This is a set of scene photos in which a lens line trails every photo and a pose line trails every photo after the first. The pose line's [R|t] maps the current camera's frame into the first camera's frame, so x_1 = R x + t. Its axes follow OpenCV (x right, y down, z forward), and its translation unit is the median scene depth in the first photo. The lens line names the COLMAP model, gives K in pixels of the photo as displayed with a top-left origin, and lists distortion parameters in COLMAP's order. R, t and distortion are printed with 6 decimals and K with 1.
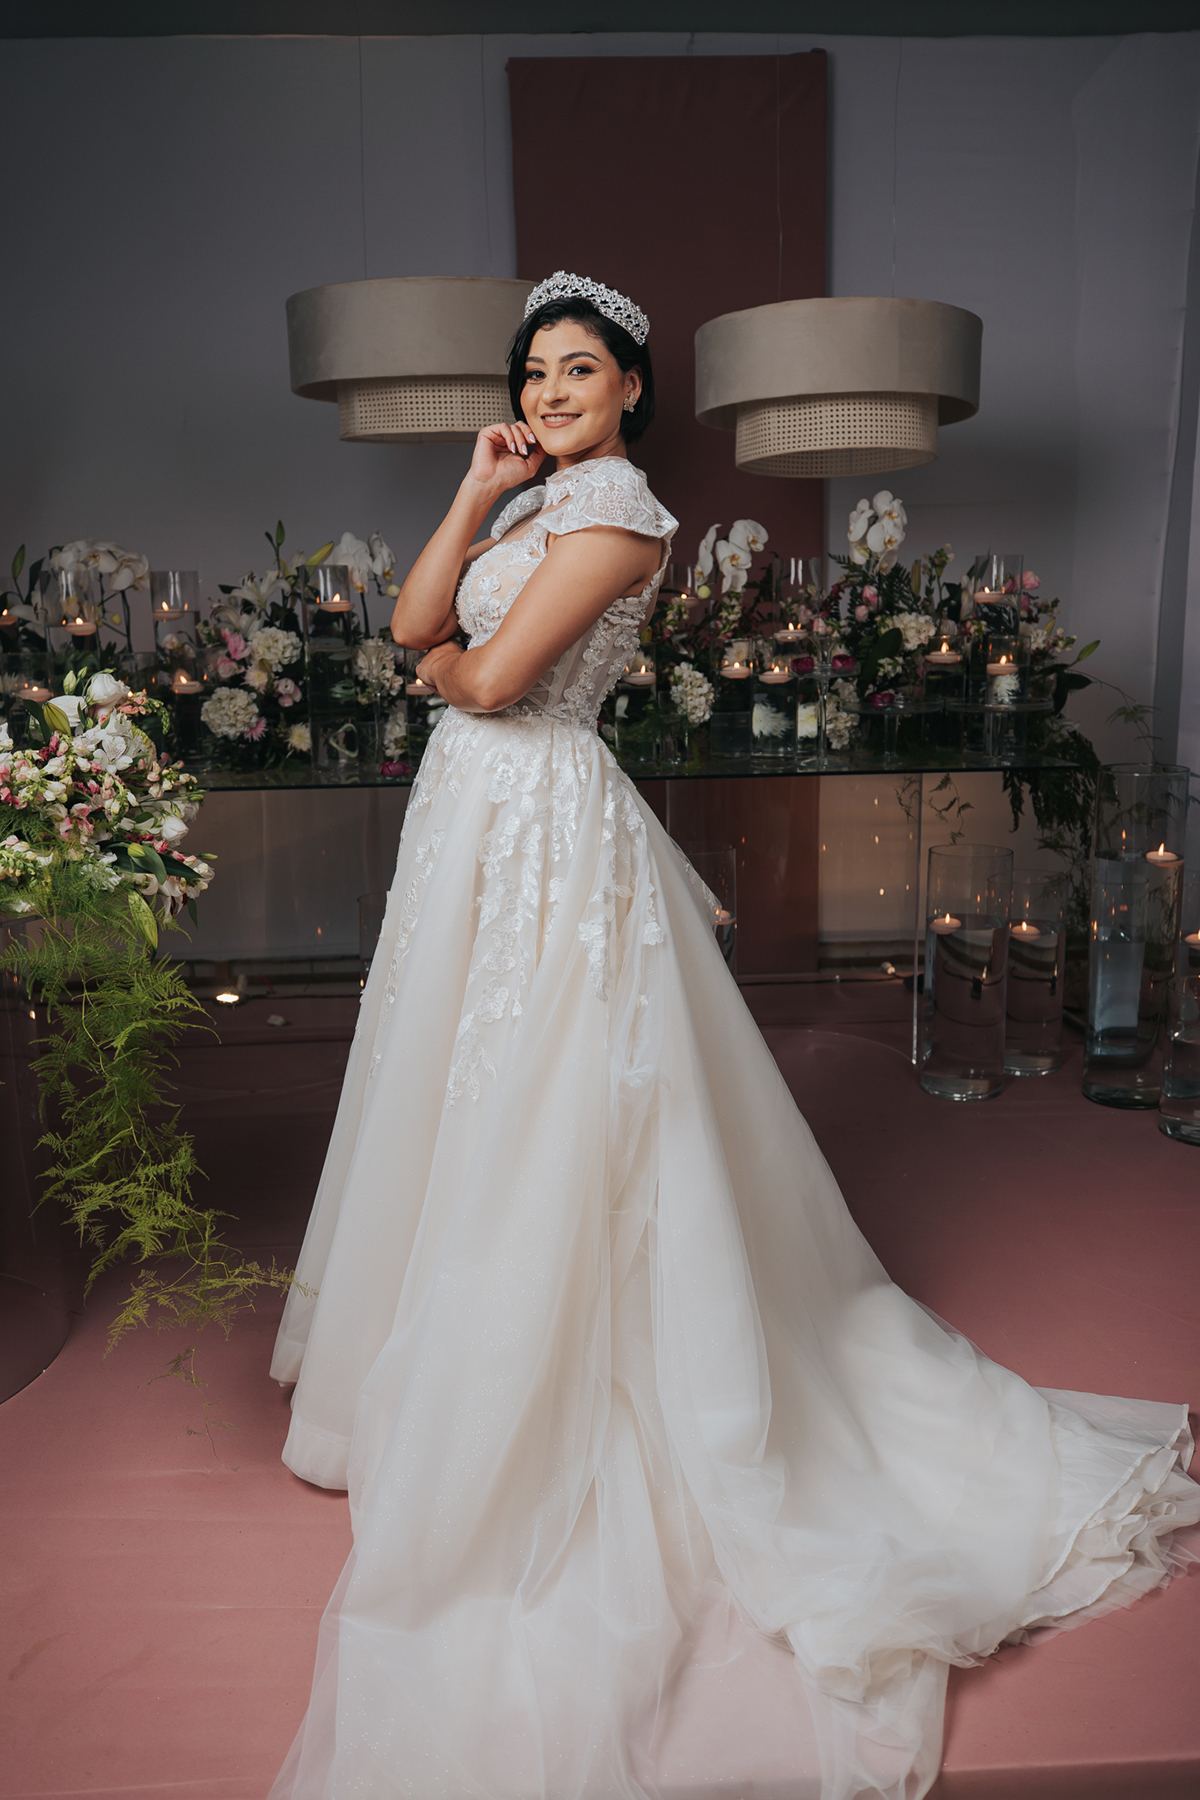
lens RADIAL K [[1421.8, 0, 608.0], [0, 1421.8, 912.4], [0, 0, 1]] dist [-0.000224, -0.002040]
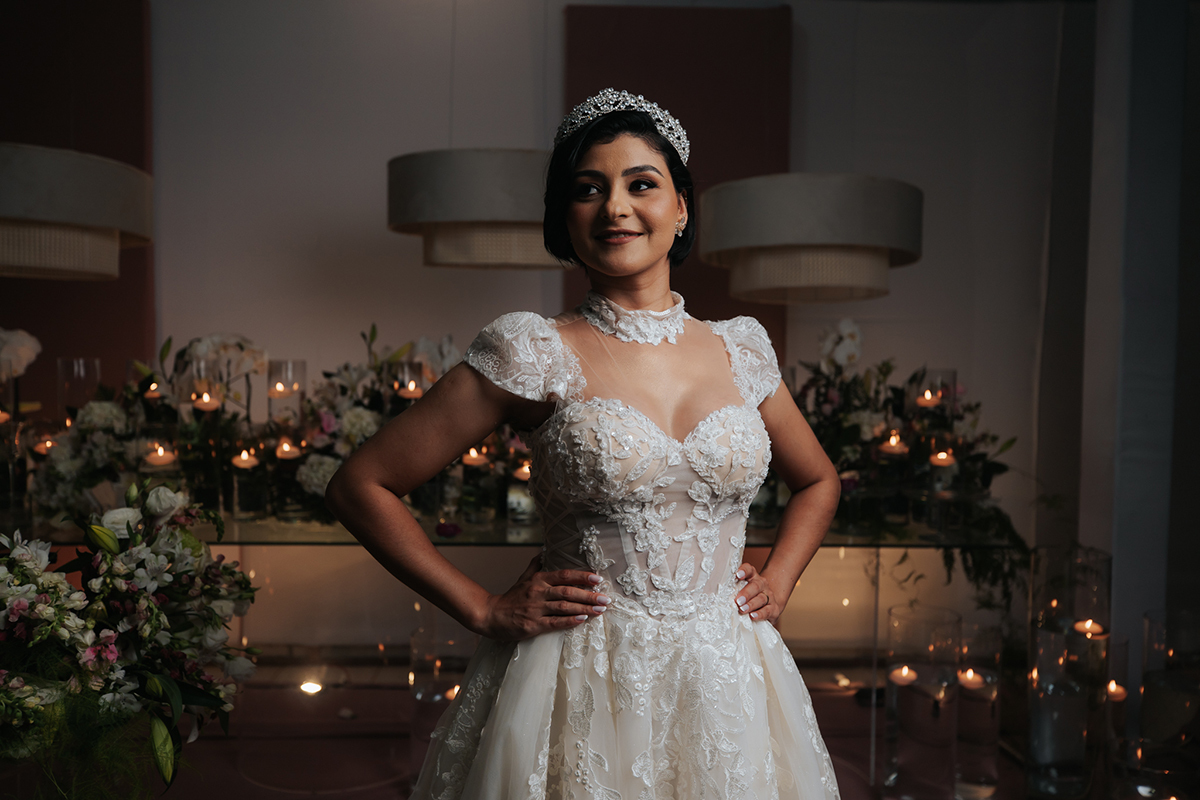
lens RADIAL K [[947.9, 0, 596.0], [0, 947.9, 402.5], [0, 0, 1]] dist [-0.000224, -0.002040]
pose [[0.999223, 0.034265, -0.019468, -0.010692], [-0.036992, 0.985858, -0.163448, -0.073374], [0.013592, 0.164041, 0.986360, 0.169932]]
